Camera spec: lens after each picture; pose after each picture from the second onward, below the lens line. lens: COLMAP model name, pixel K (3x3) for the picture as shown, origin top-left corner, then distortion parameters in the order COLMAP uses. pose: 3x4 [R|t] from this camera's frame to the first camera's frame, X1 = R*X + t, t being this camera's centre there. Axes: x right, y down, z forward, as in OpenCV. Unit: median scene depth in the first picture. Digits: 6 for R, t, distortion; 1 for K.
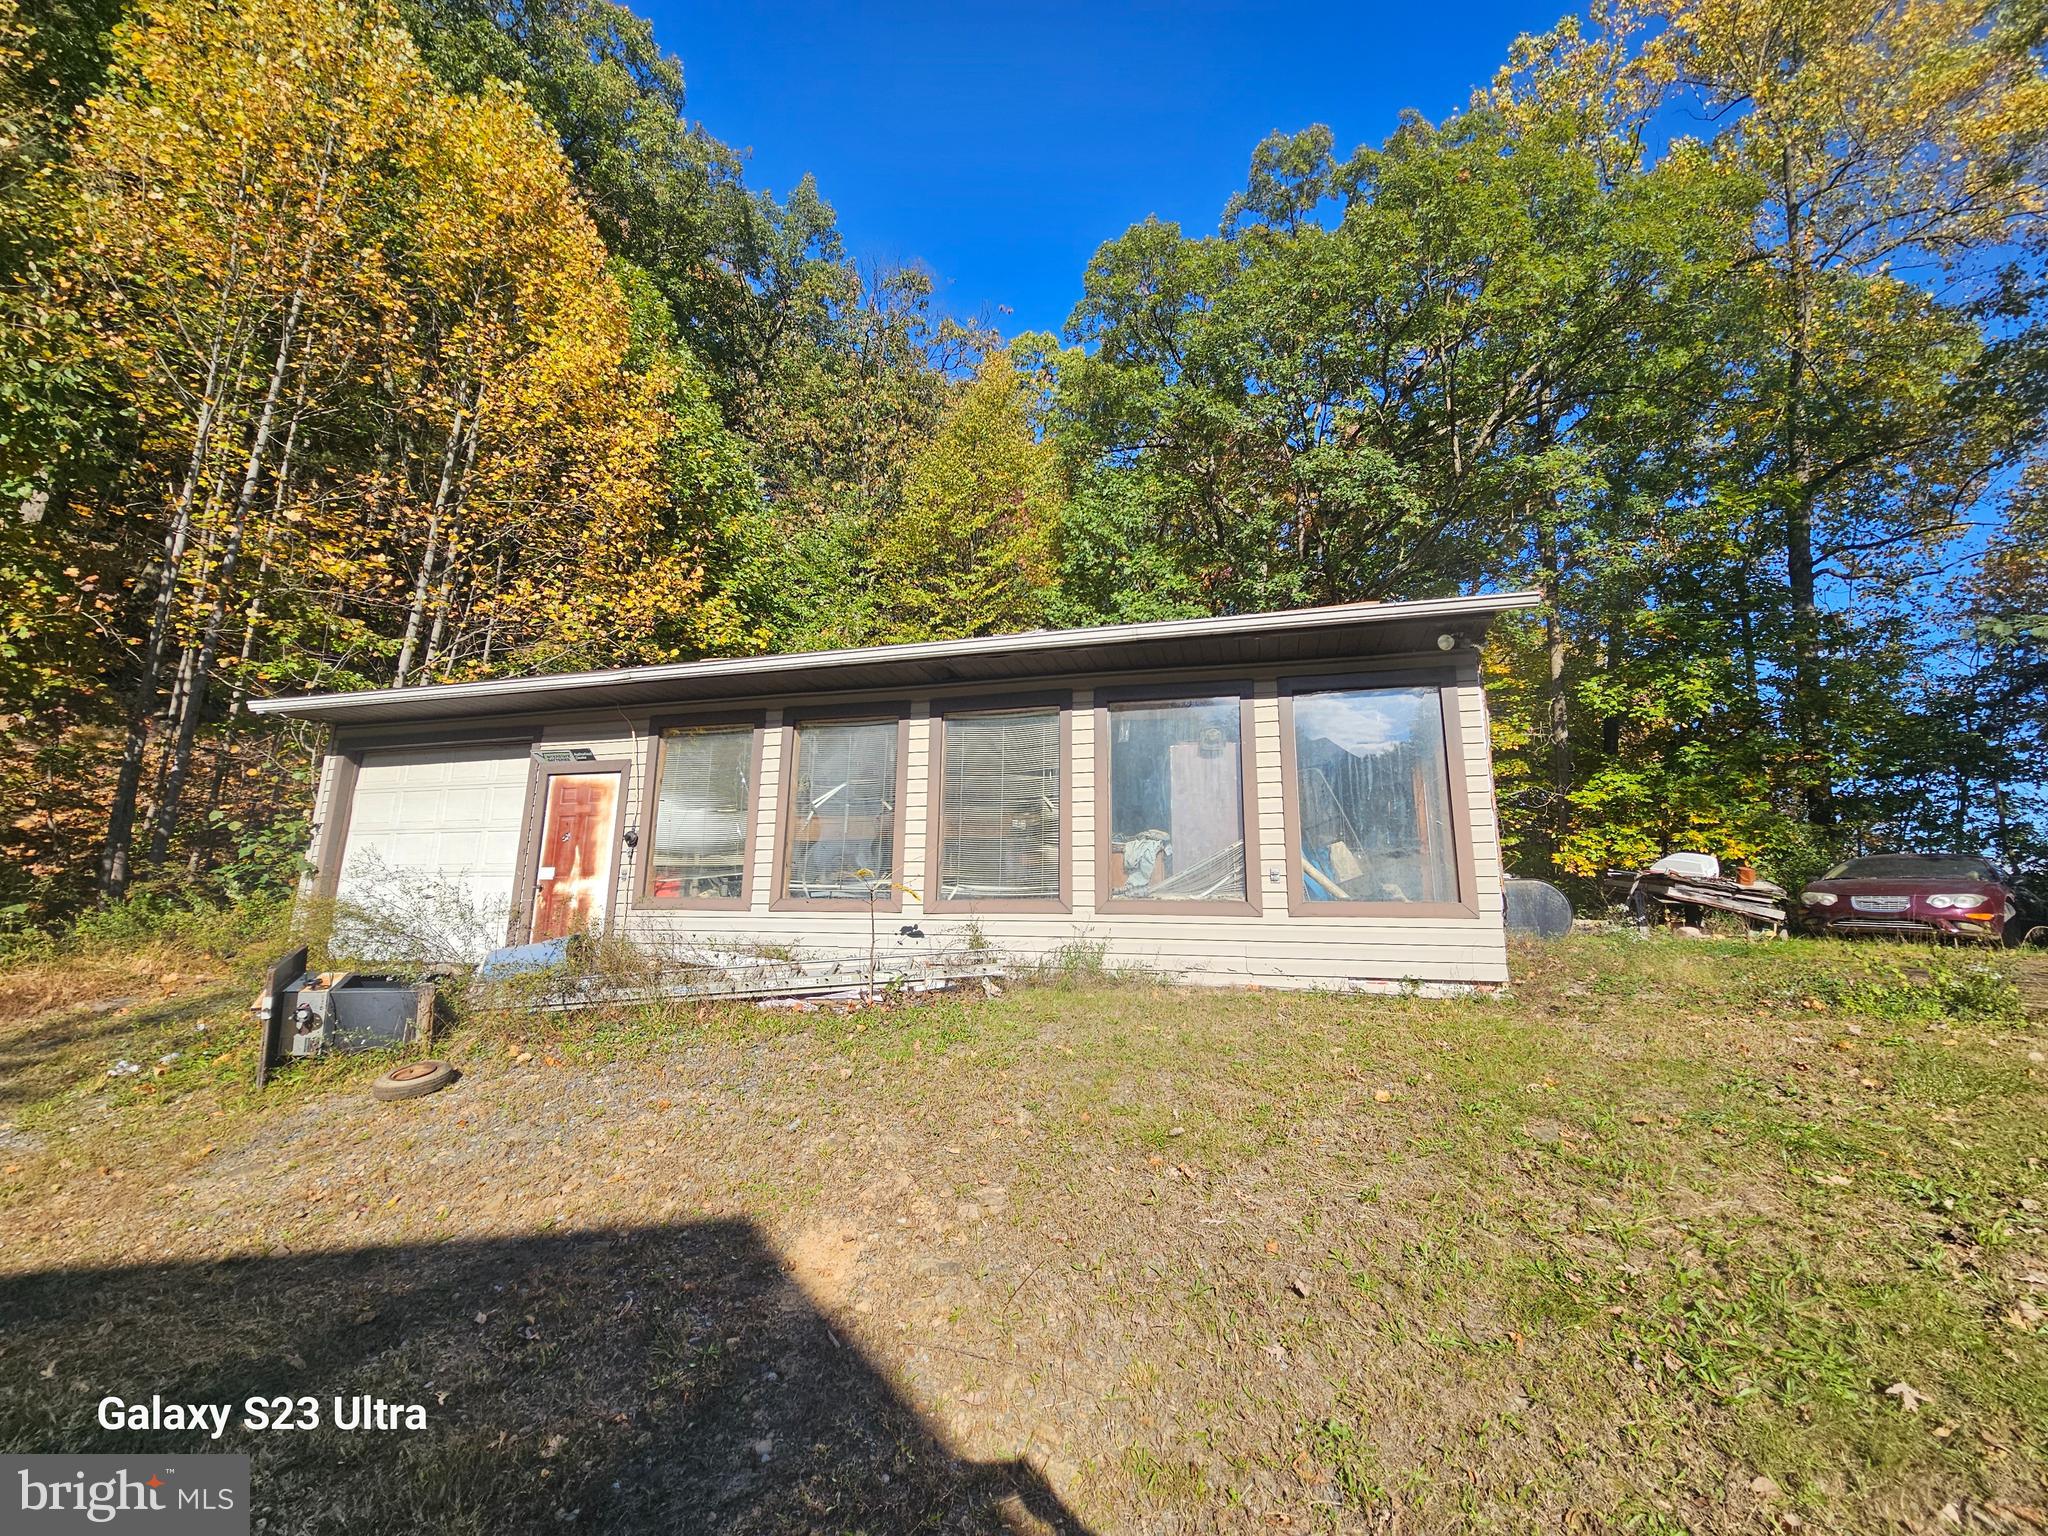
lens RADIAL K [[825.2, 0, 1023.0], [0, 825.2, 761.5], [0, 0, 1]] dist [0.000112, 0.000120]
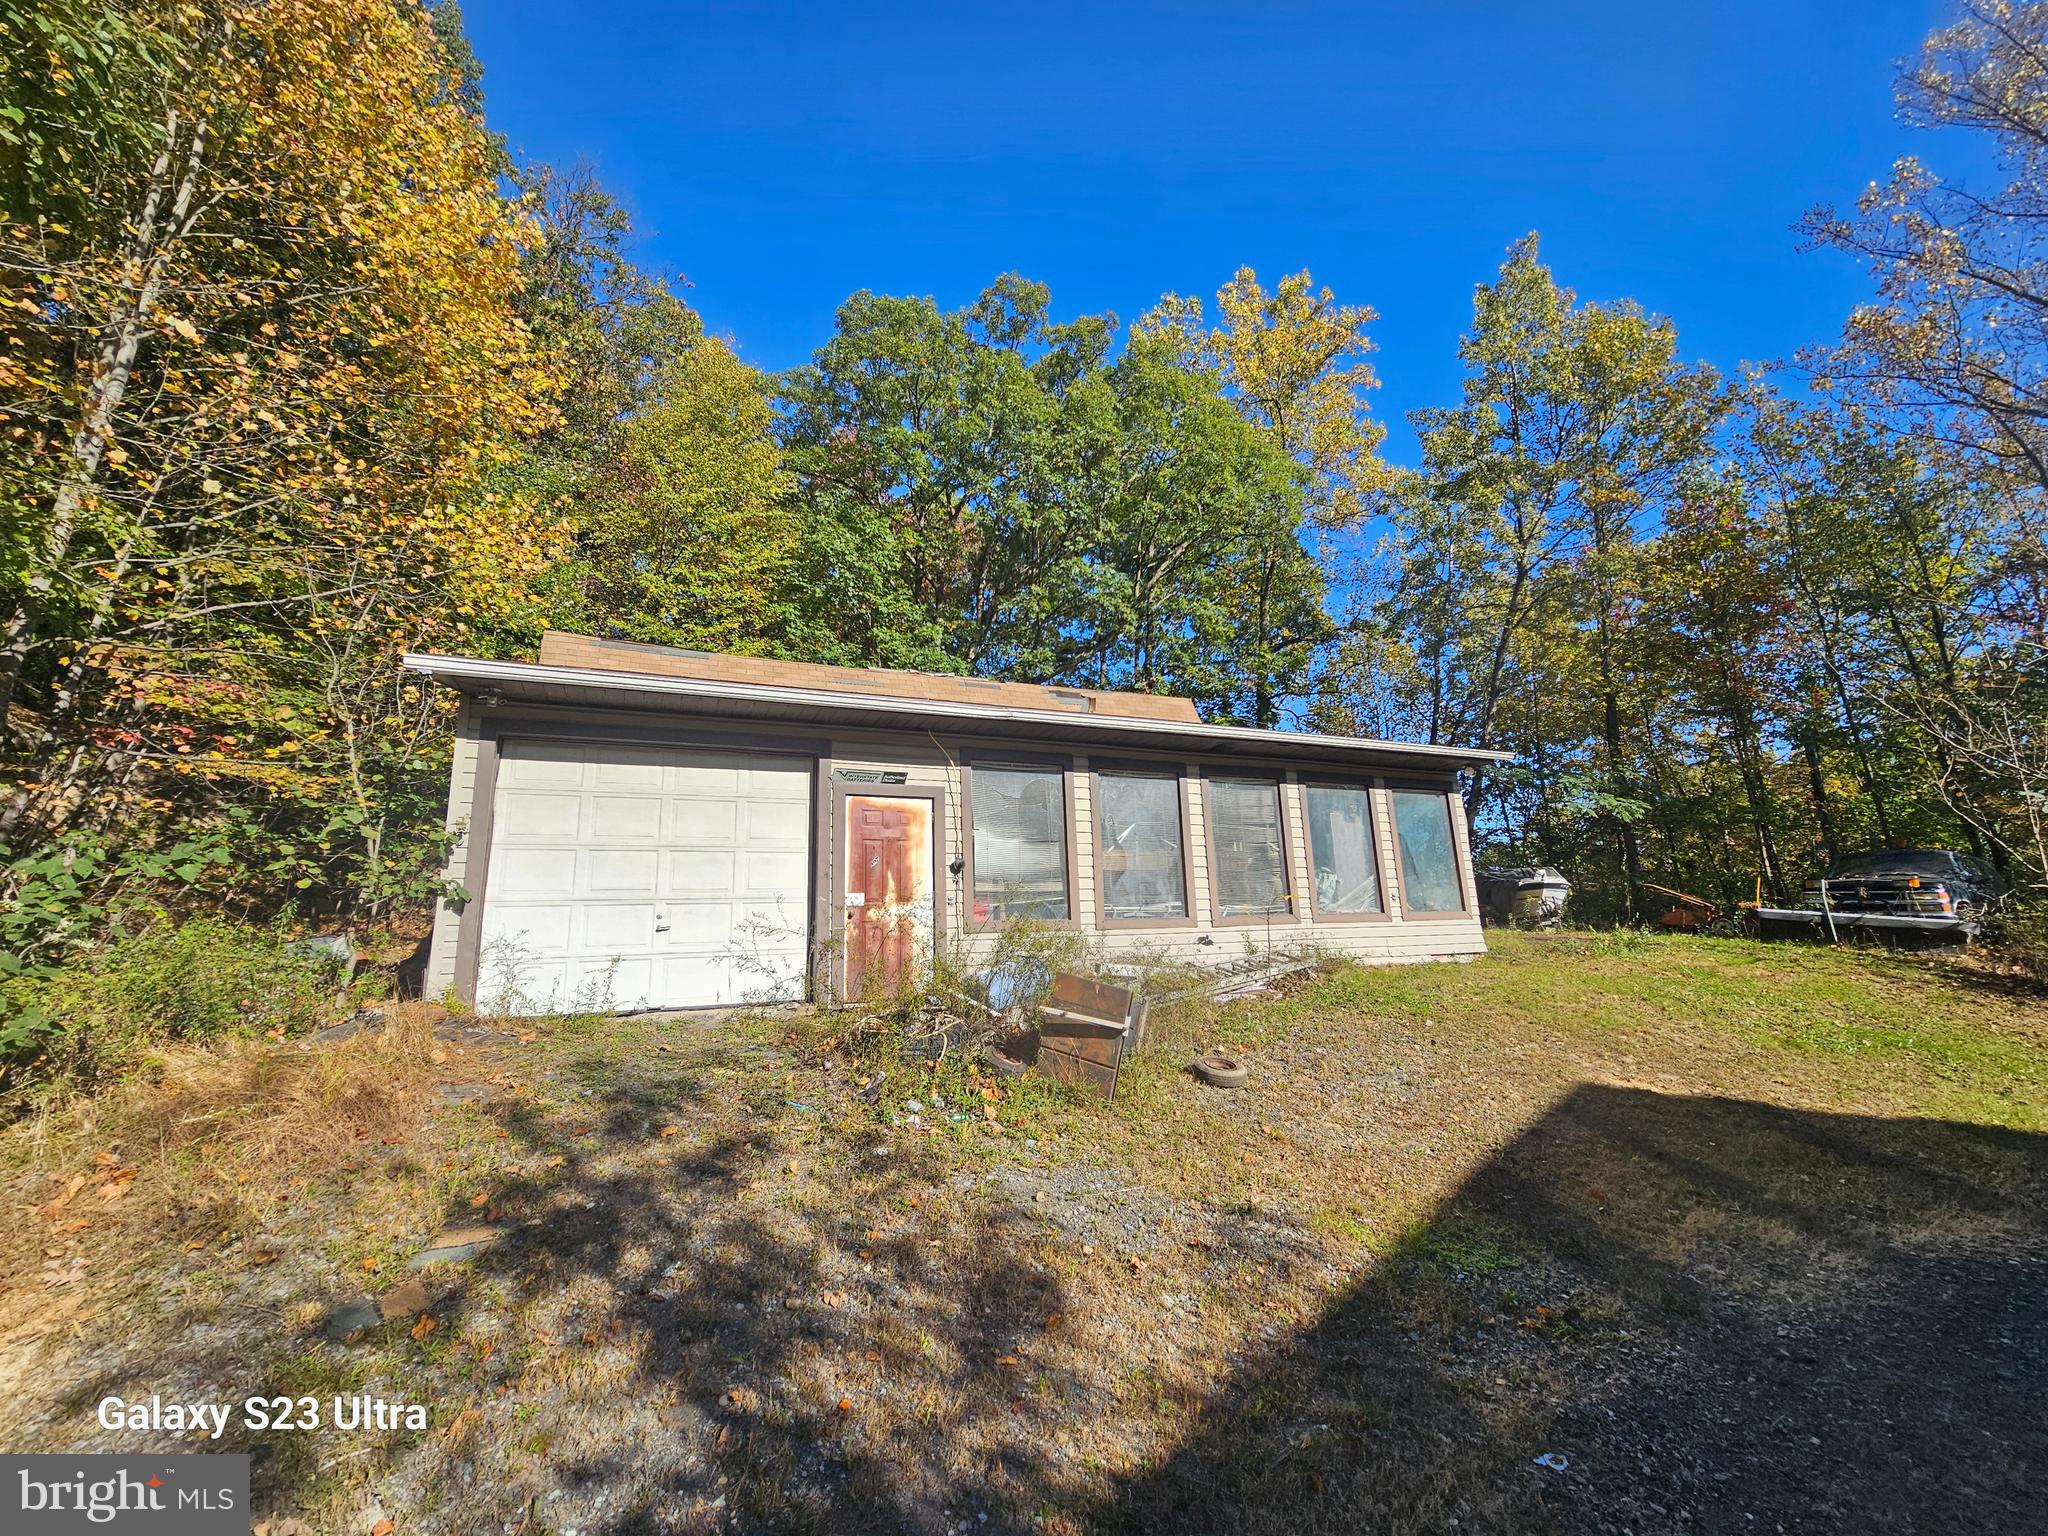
lens RADIAL K [[819.8, 0, 1021.6], [0, 819.8, 770.5], [0, 0, 1]] dist [-0.003297, -0.000053]
pose [[0.766206, 0.090718, 0.636159, -1.080818], [-0.086580, 0.995532, -0.037686, 0.006811], [-0.636735, -0.026203, 0.770637, 0.157302]]
